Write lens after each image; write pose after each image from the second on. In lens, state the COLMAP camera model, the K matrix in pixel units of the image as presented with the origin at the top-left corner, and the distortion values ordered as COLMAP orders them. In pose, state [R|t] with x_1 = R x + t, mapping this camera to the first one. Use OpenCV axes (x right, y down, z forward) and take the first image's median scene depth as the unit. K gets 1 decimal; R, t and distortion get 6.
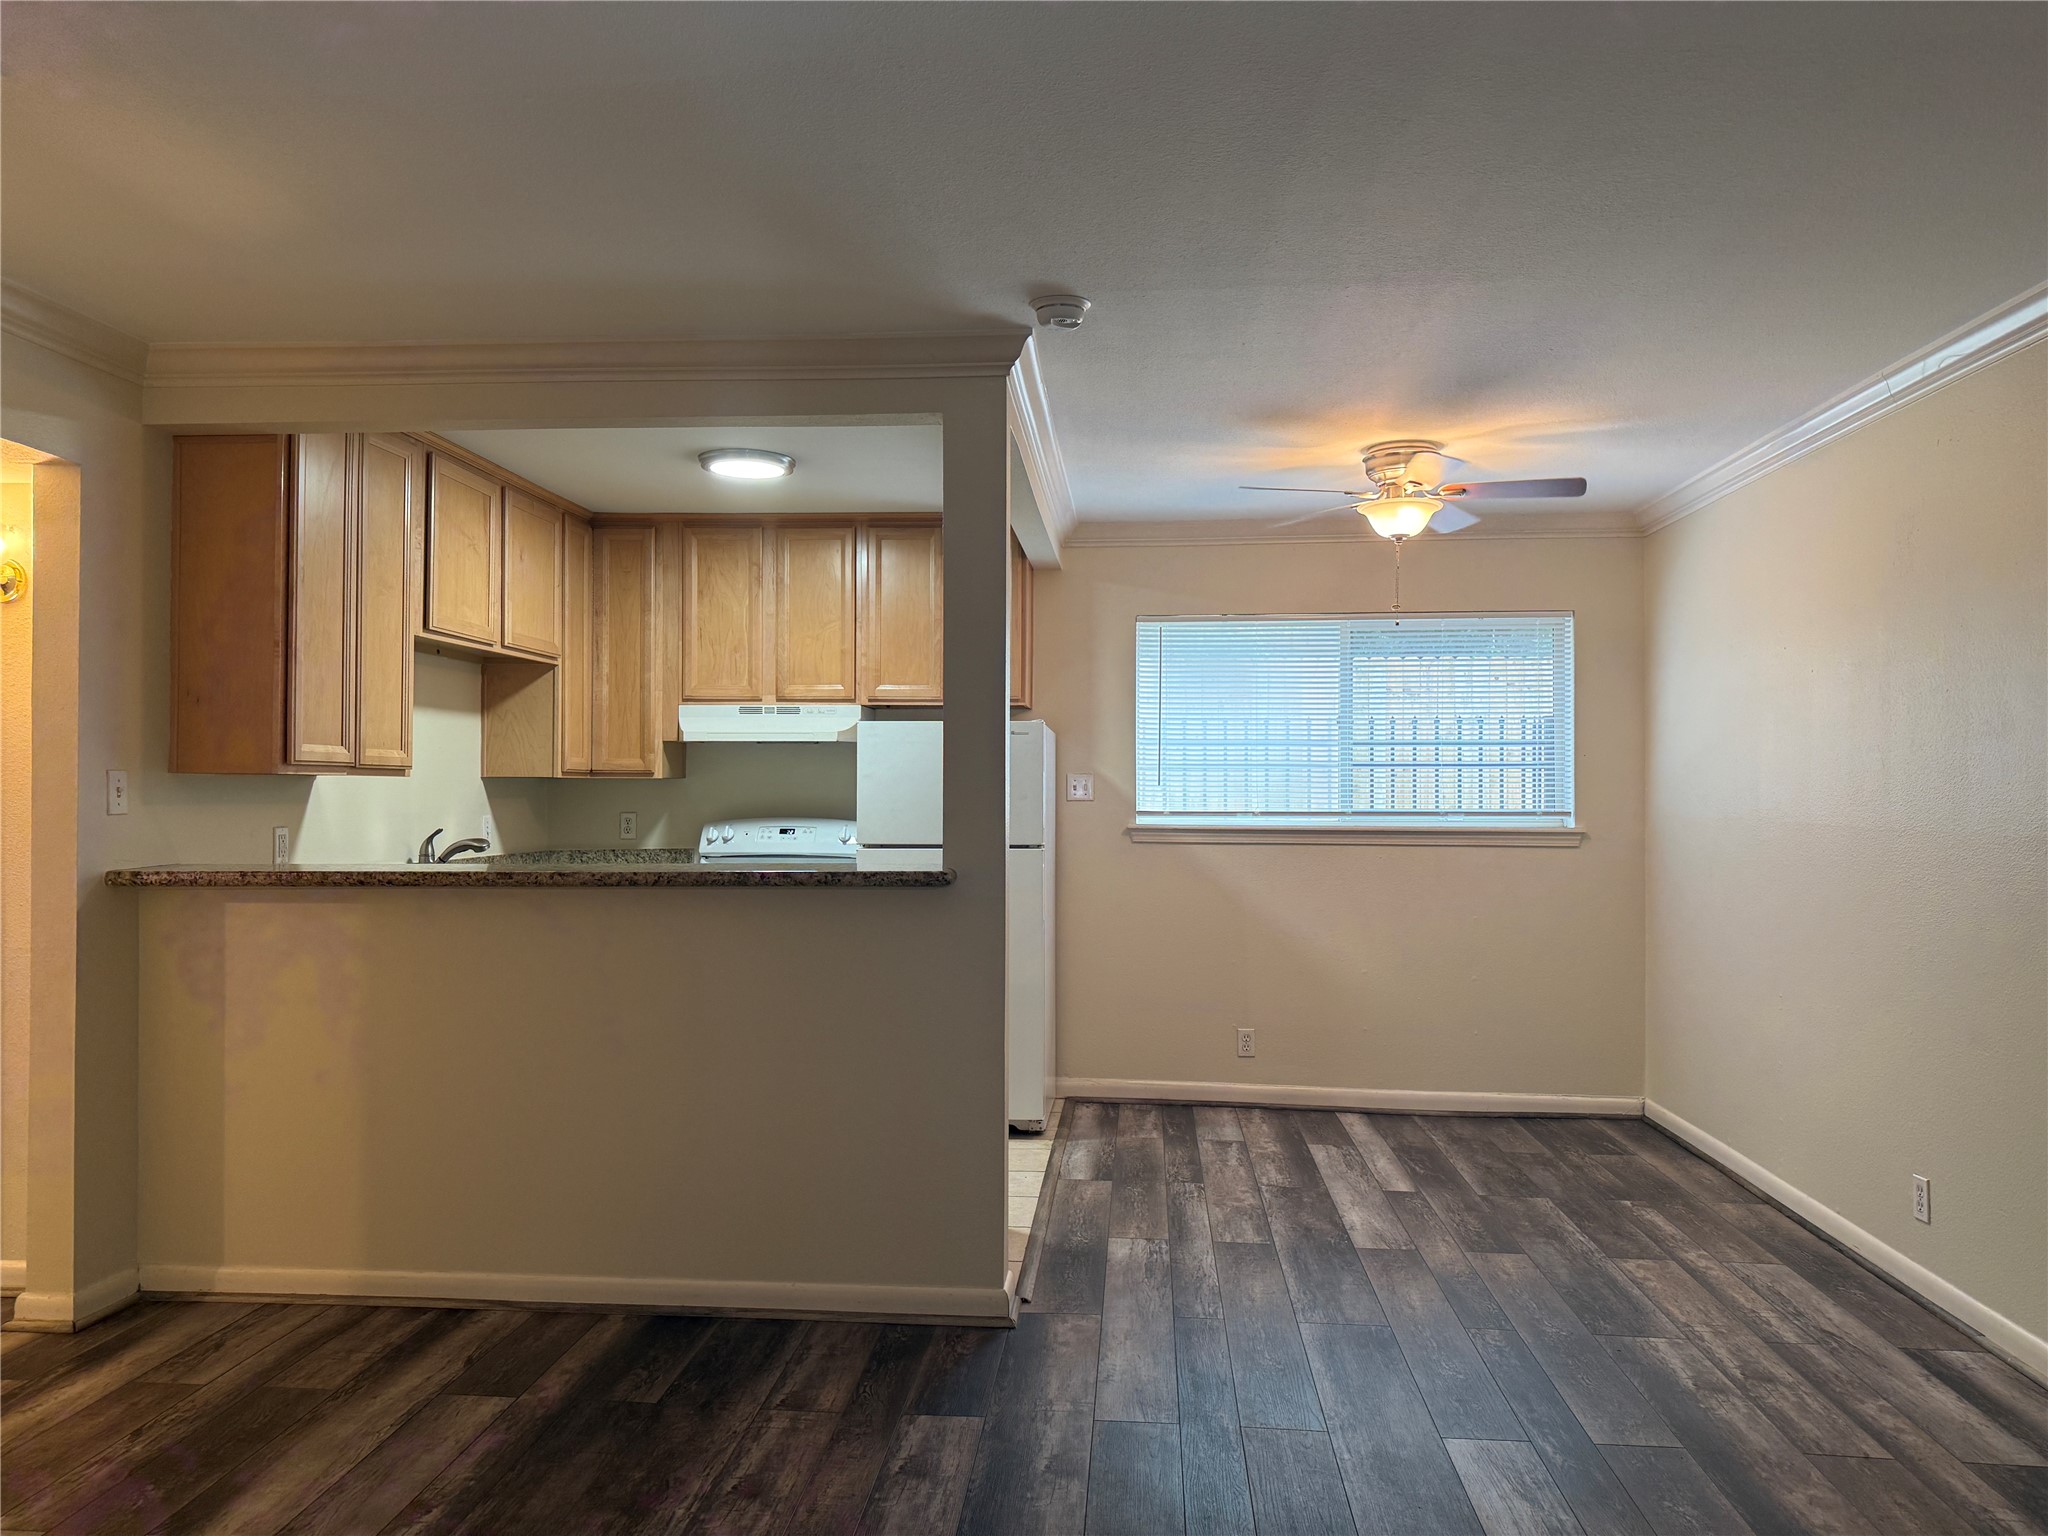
lens RADIAL K [[1419.0, 0, 1017.7], [0, 1419.0, 772.7], [0, 0, 1]] dist [0.069758, -0.086893]
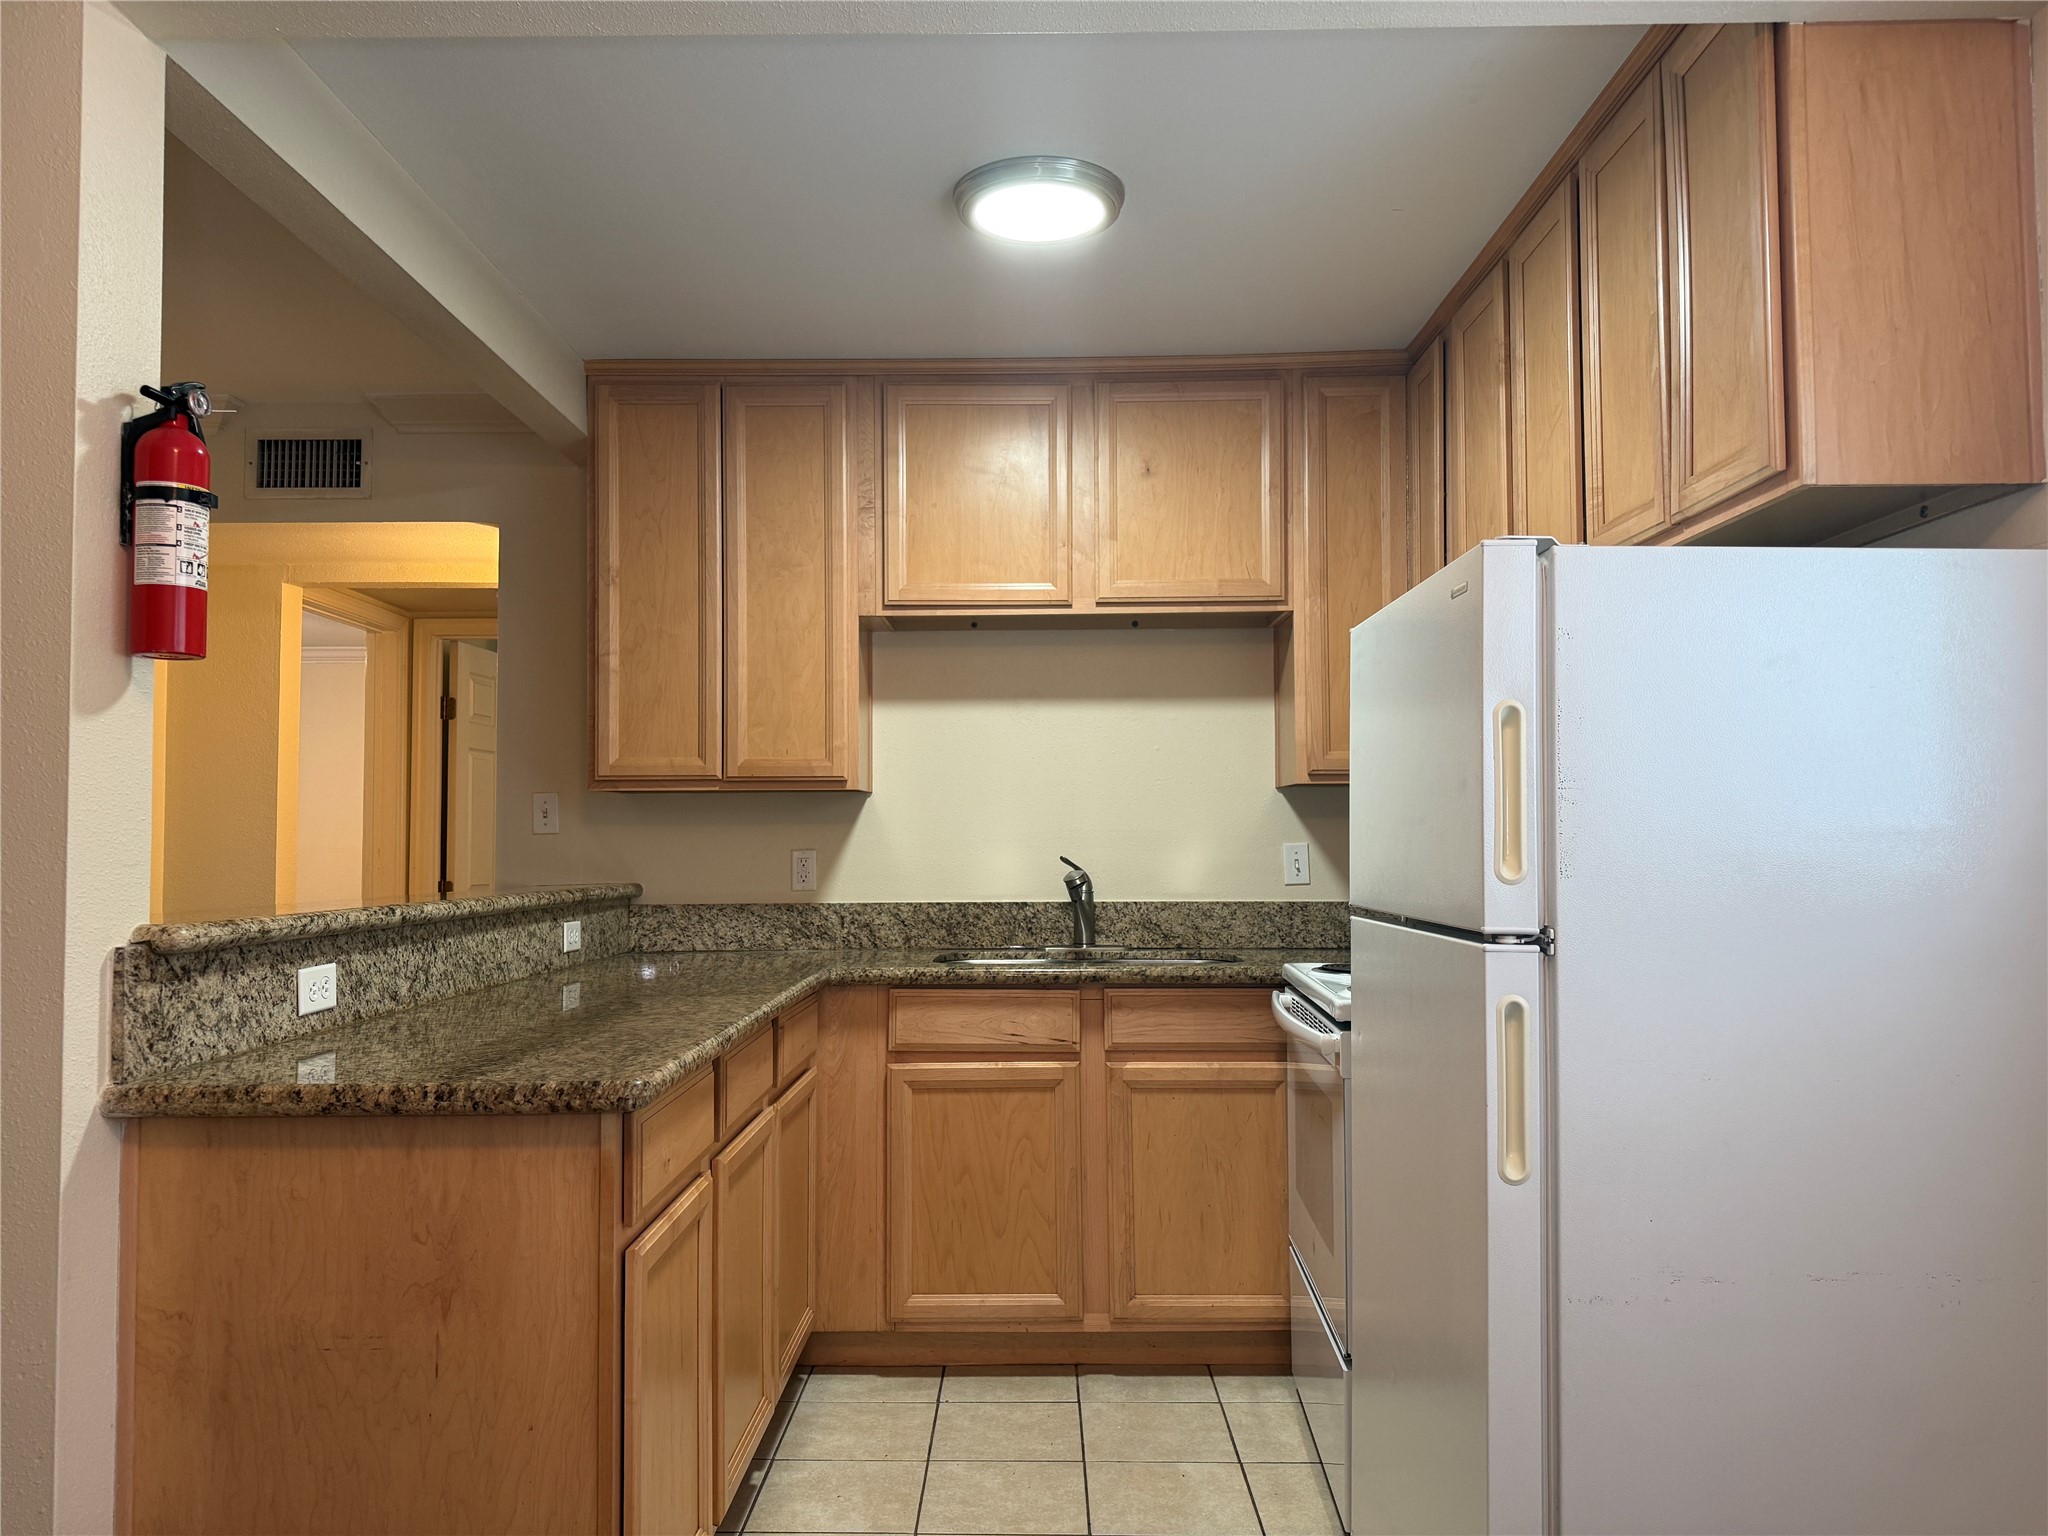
lens RADIAL K [[1419.0, 0, 1022.3], [0, 1419.0, 766.0], [0, 0, 1]] dist [0.069758, -0.086893]
pose [[0.083536, -0.055171, -0.994976, 0.452378], [0.019404, 0.998367, -0.053730, 0.040459], [0.996316, -0.014818, 0.084470, 1.214965]]
